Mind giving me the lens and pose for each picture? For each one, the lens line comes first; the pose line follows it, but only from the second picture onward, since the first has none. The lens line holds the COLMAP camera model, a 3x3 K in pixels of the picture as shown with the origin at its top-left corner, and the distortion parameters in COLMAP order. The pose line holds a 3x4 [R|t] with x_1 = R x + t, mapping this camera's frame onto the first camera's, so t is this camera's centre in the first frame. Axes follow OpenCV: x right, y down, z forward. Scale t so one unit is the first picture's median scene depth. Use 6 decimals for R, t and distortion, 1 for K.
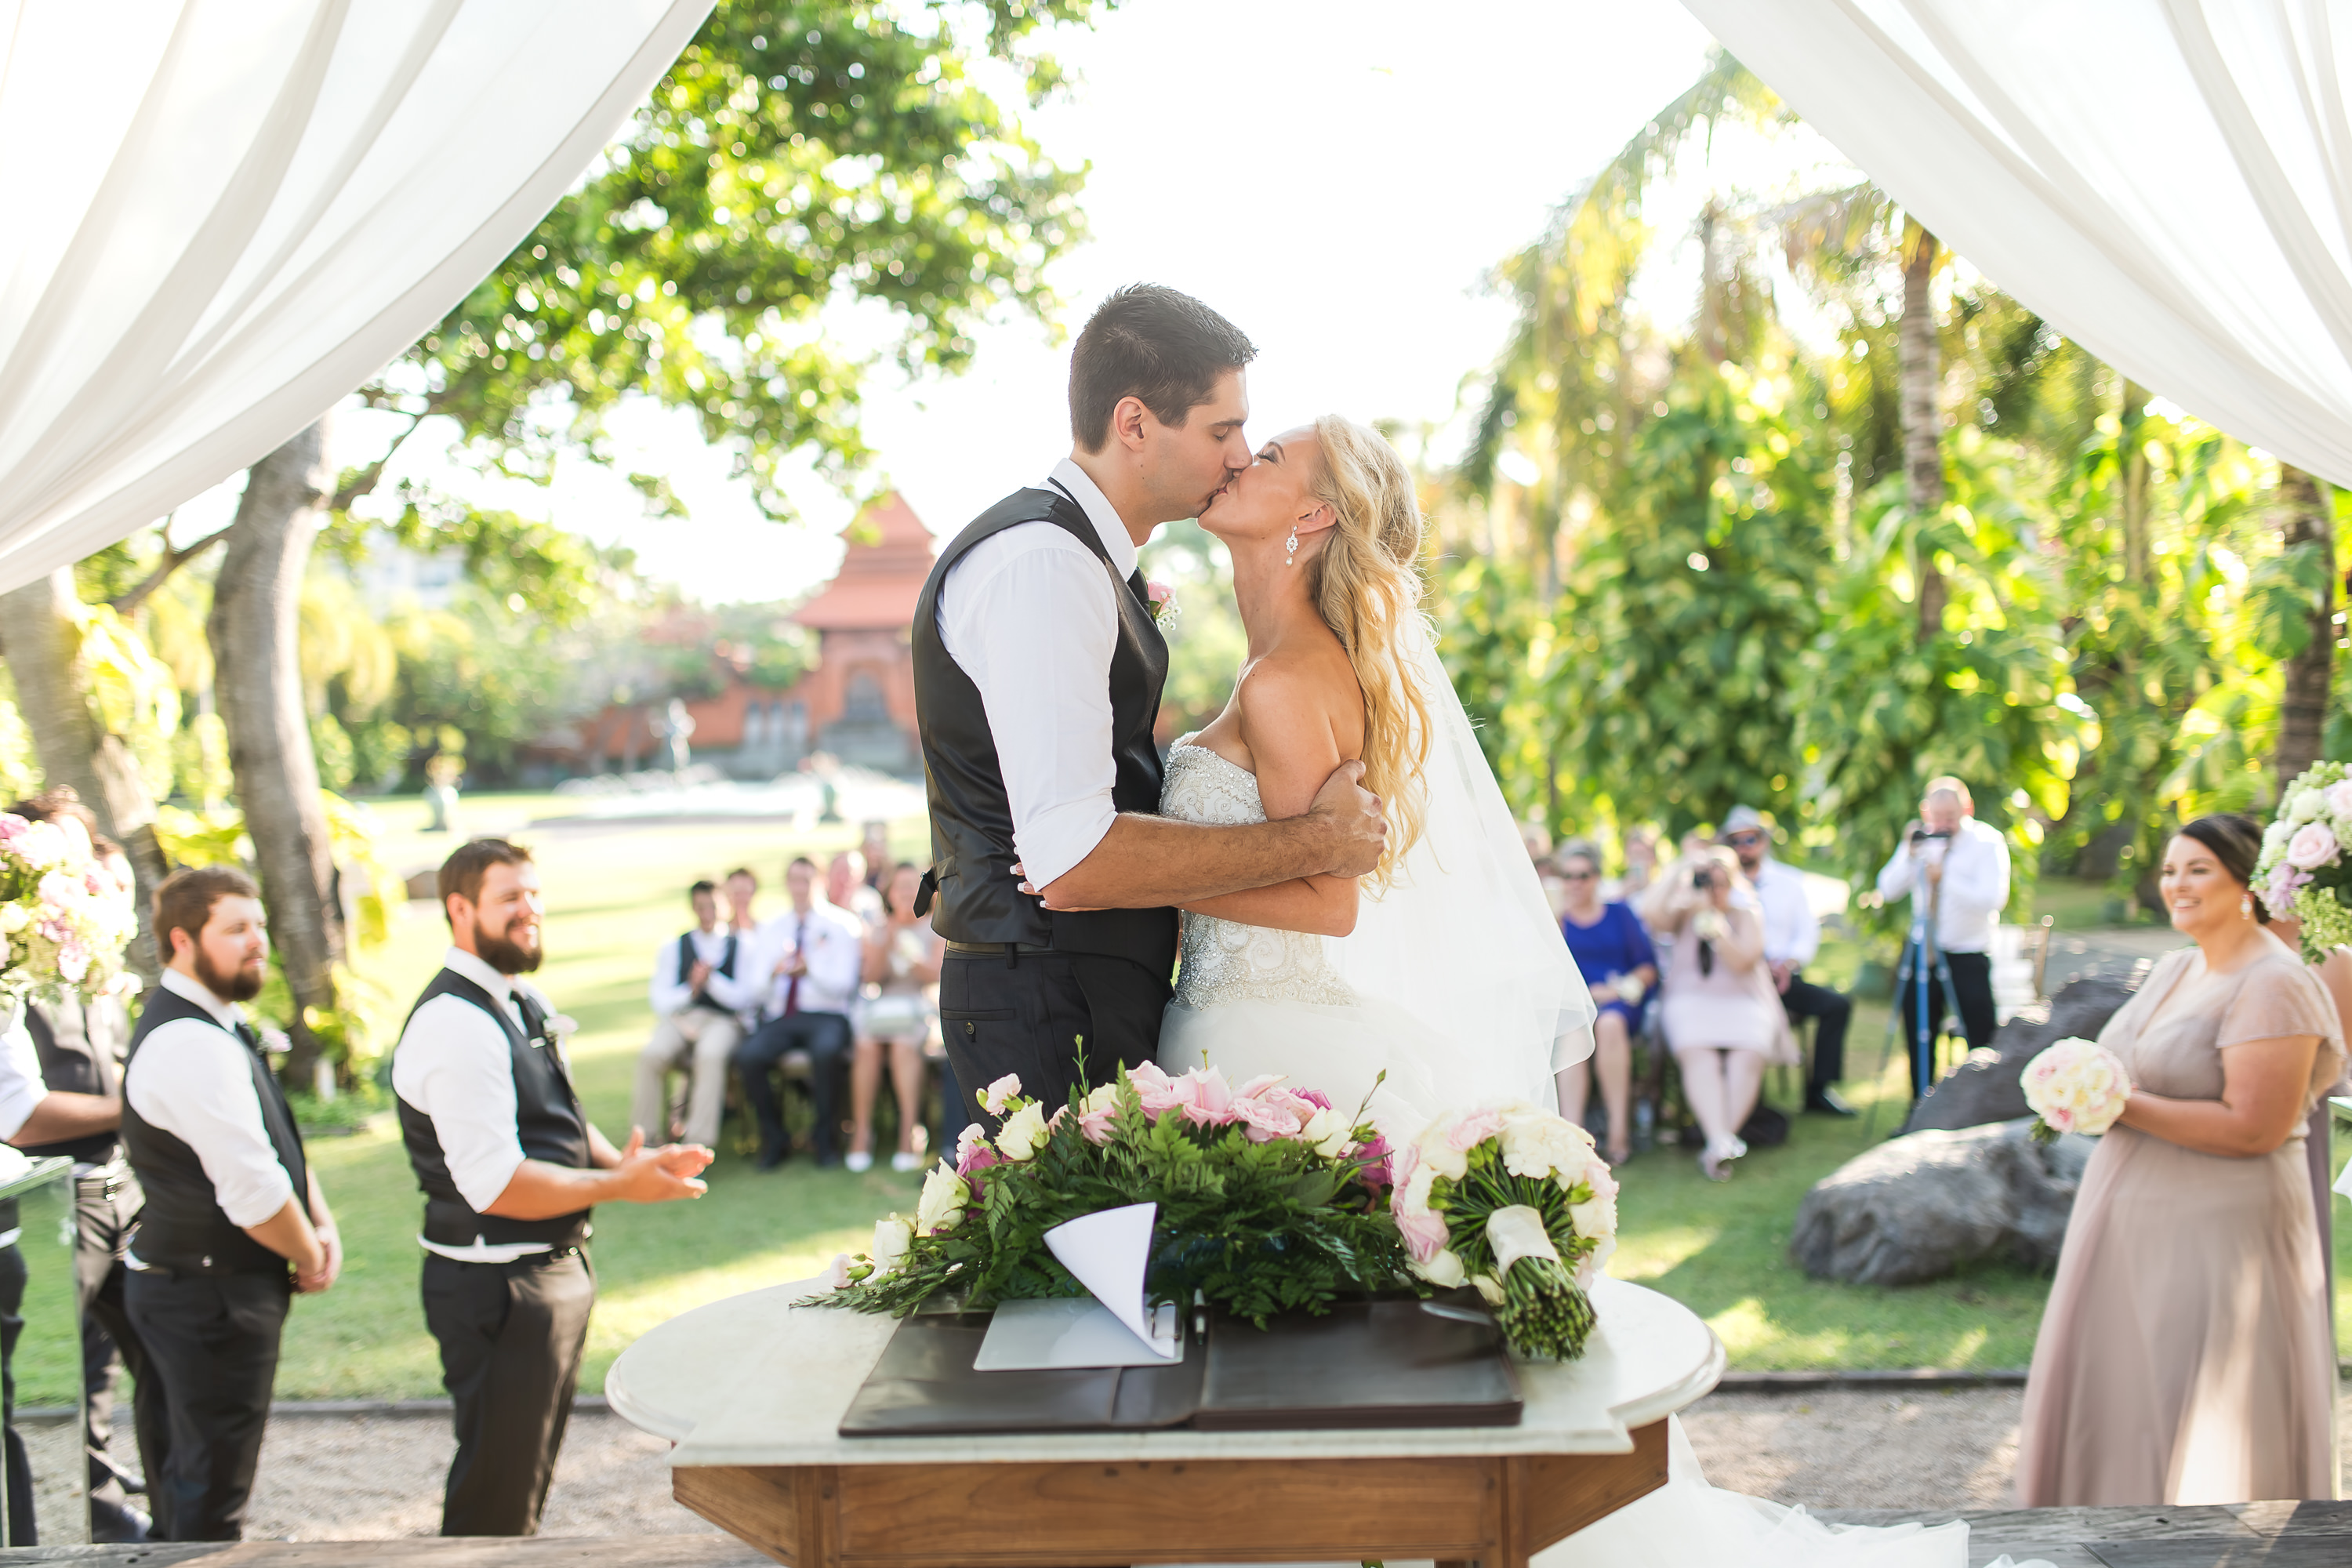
lens RADIAL K [[2242.5, 0, 1176.0], [0, 2242.5, 784.0], [0, 0, 1]] dist [-0.000851, -0.003176]
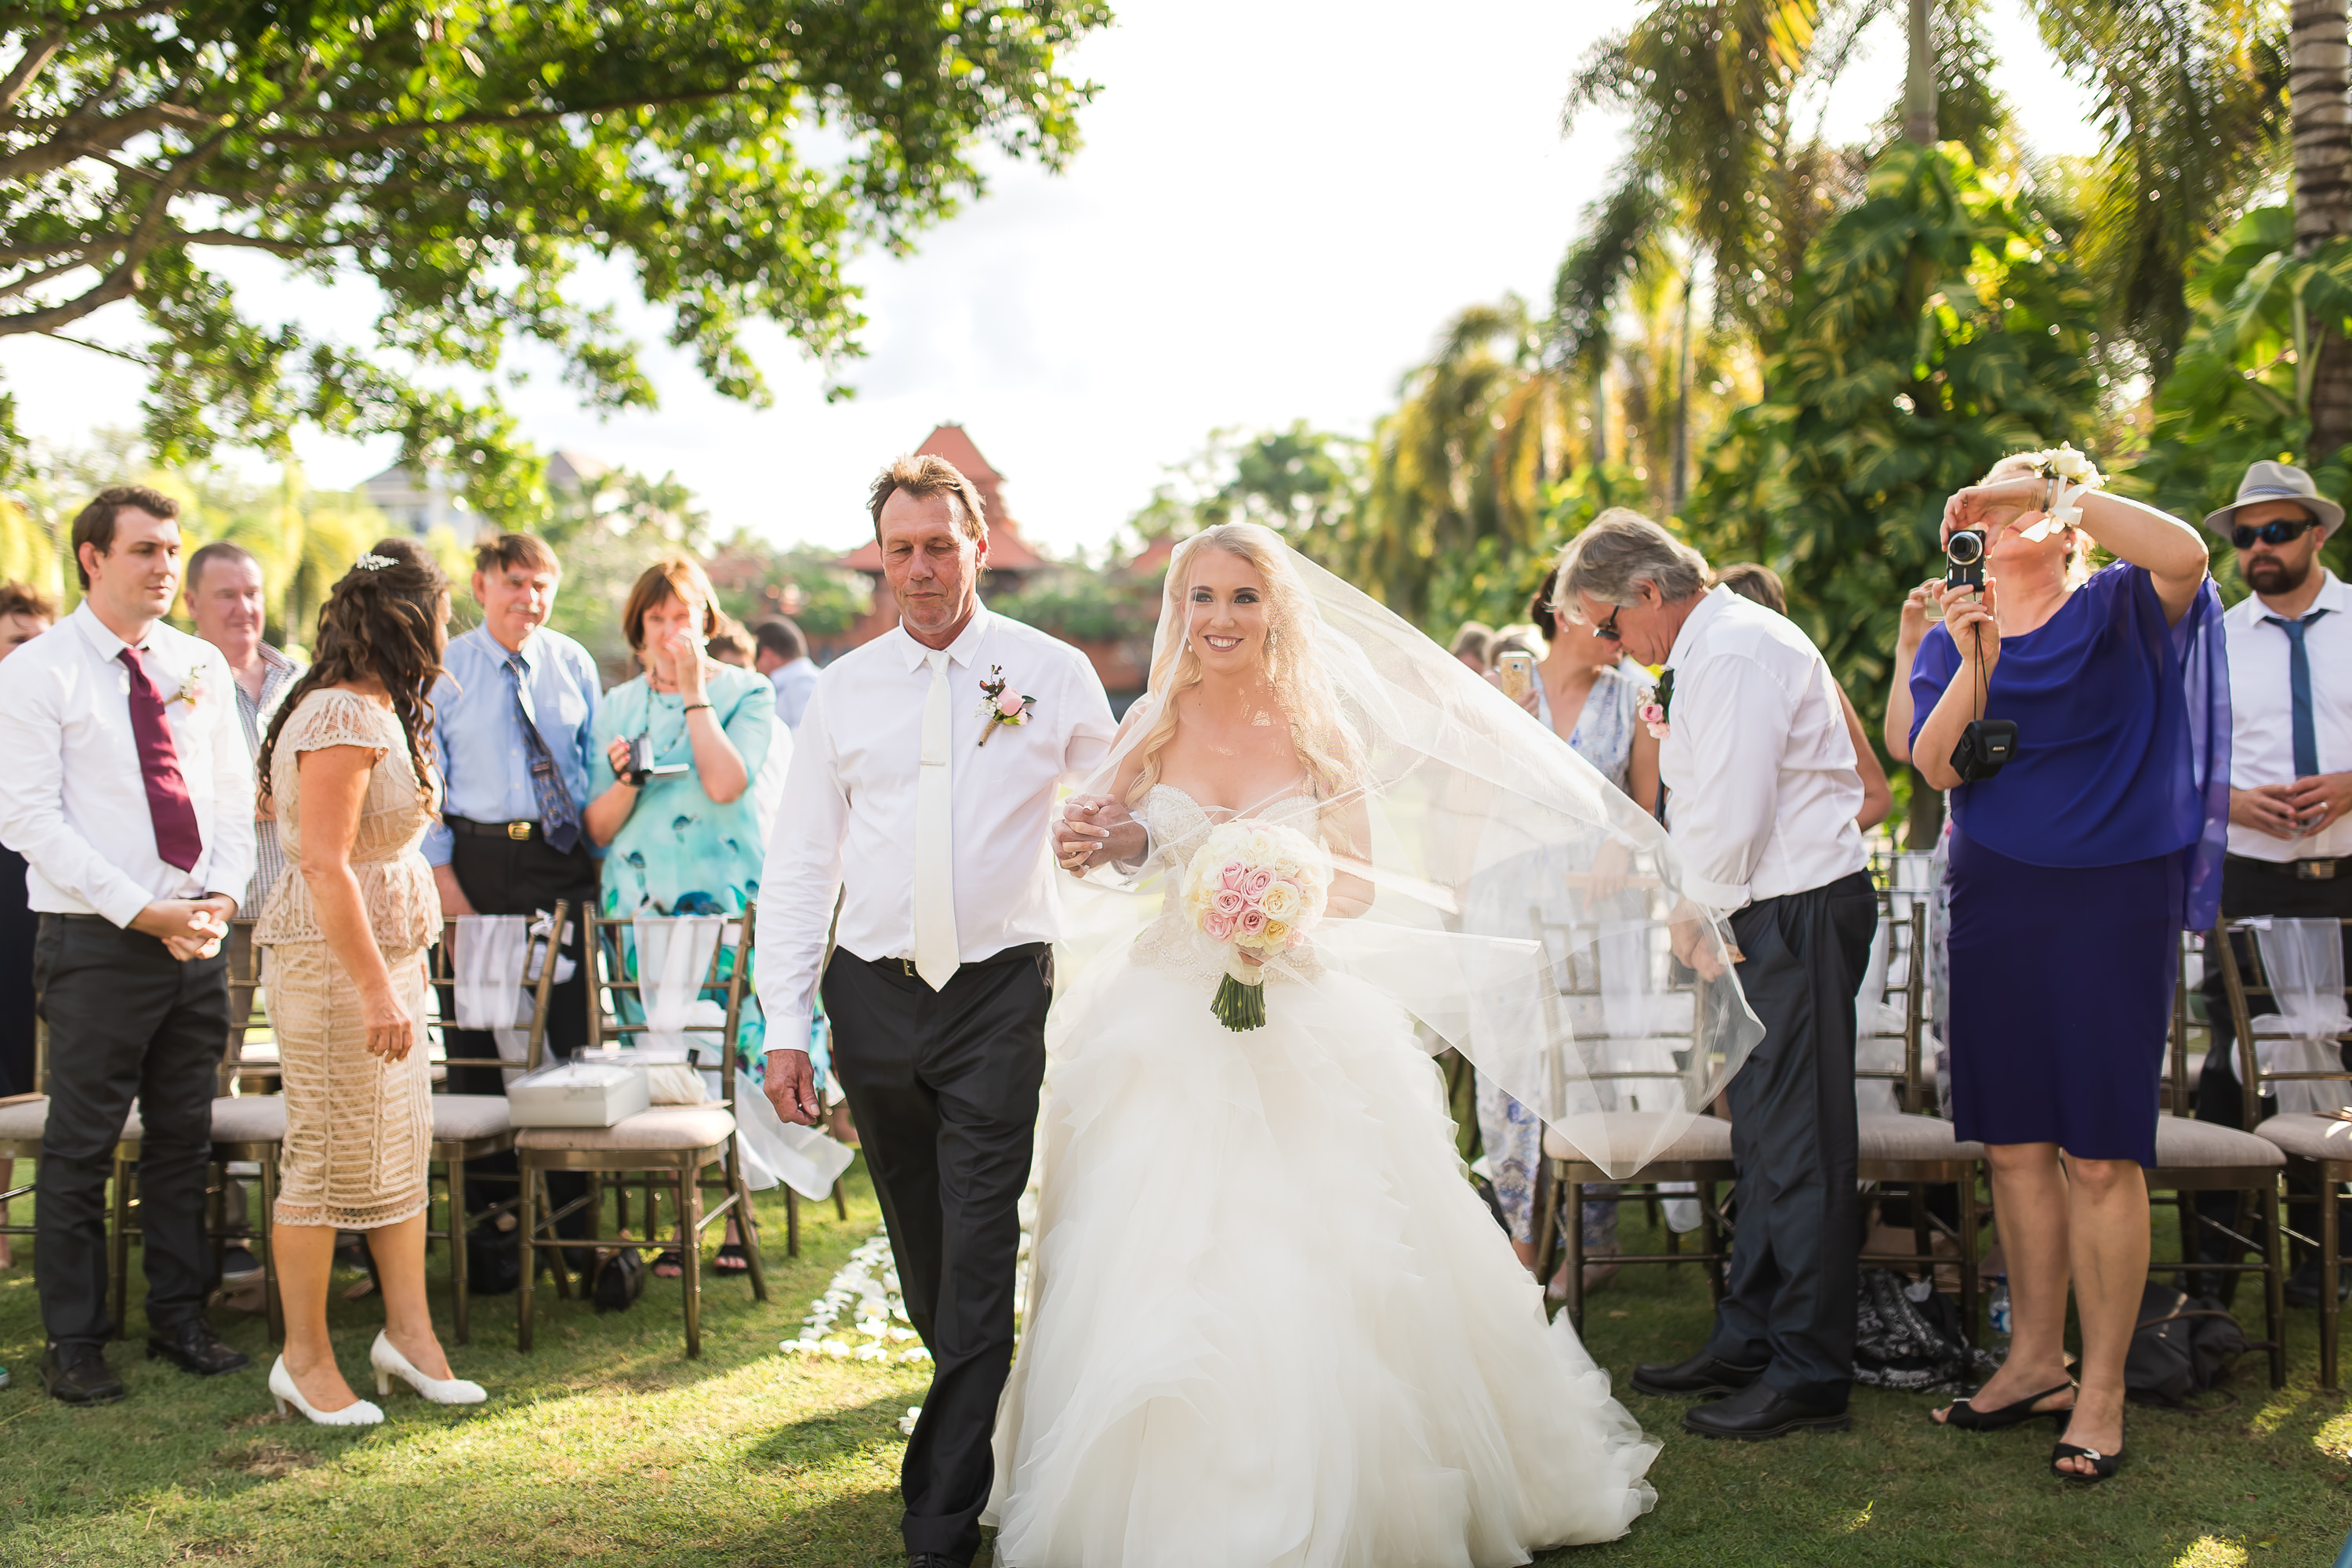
lens RADIAL K [[2211.0, 0, 1176.0], [0, 2211.0, 784.0], [0, 0, 1]] dist [0.005349, 0.015700]
pose [[0.999069, 0.014134, -0.040766, 0.028626], [-0.013516, 0.999790, 0.015382, 0.016919], [0.040975, -0.014817, 0.999050, 0.271834]]
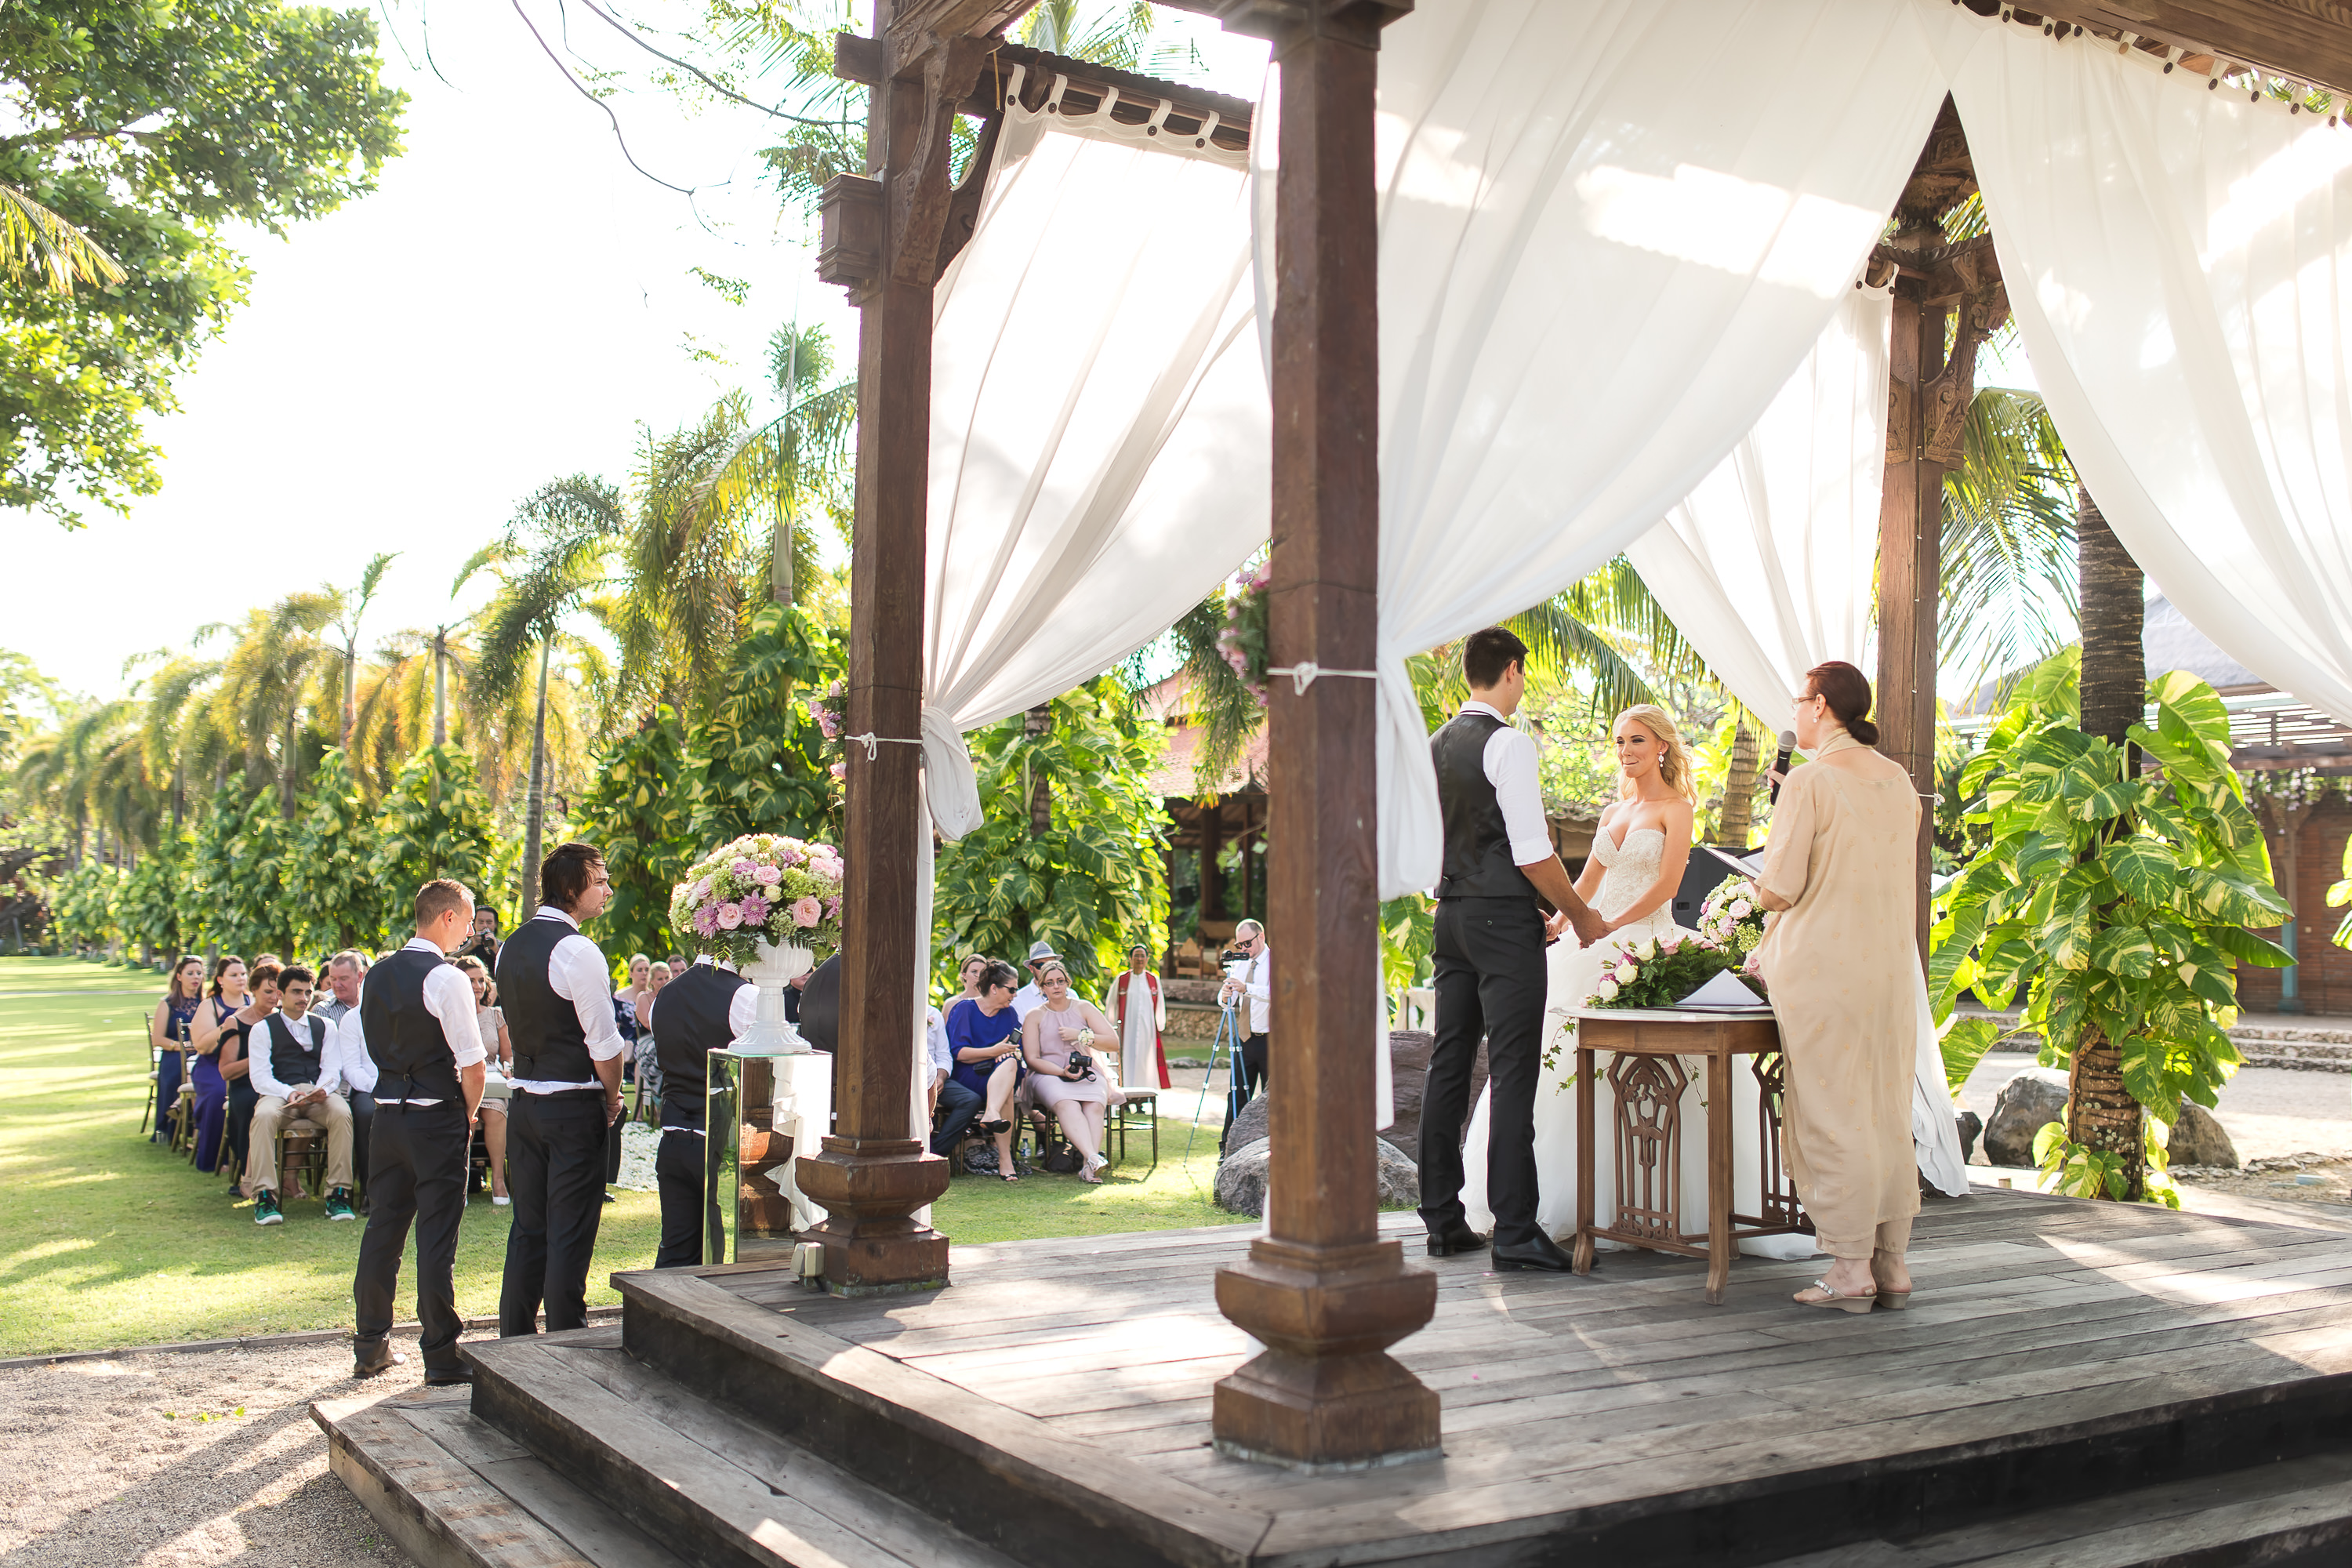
lens RADIAL K [[2242.5, 0, 1176.0], [0, 2242.5, 784.0], [0, 0, 1]] dist [-0.000851, -0.003176]
pose [[0.834721, 0.074725, 0.545580, -0.247890], [-0.023099, 0.994630, -0.100888, 0.029382], [-0.550189, 0.071611, 0.831964, -0.122630]]
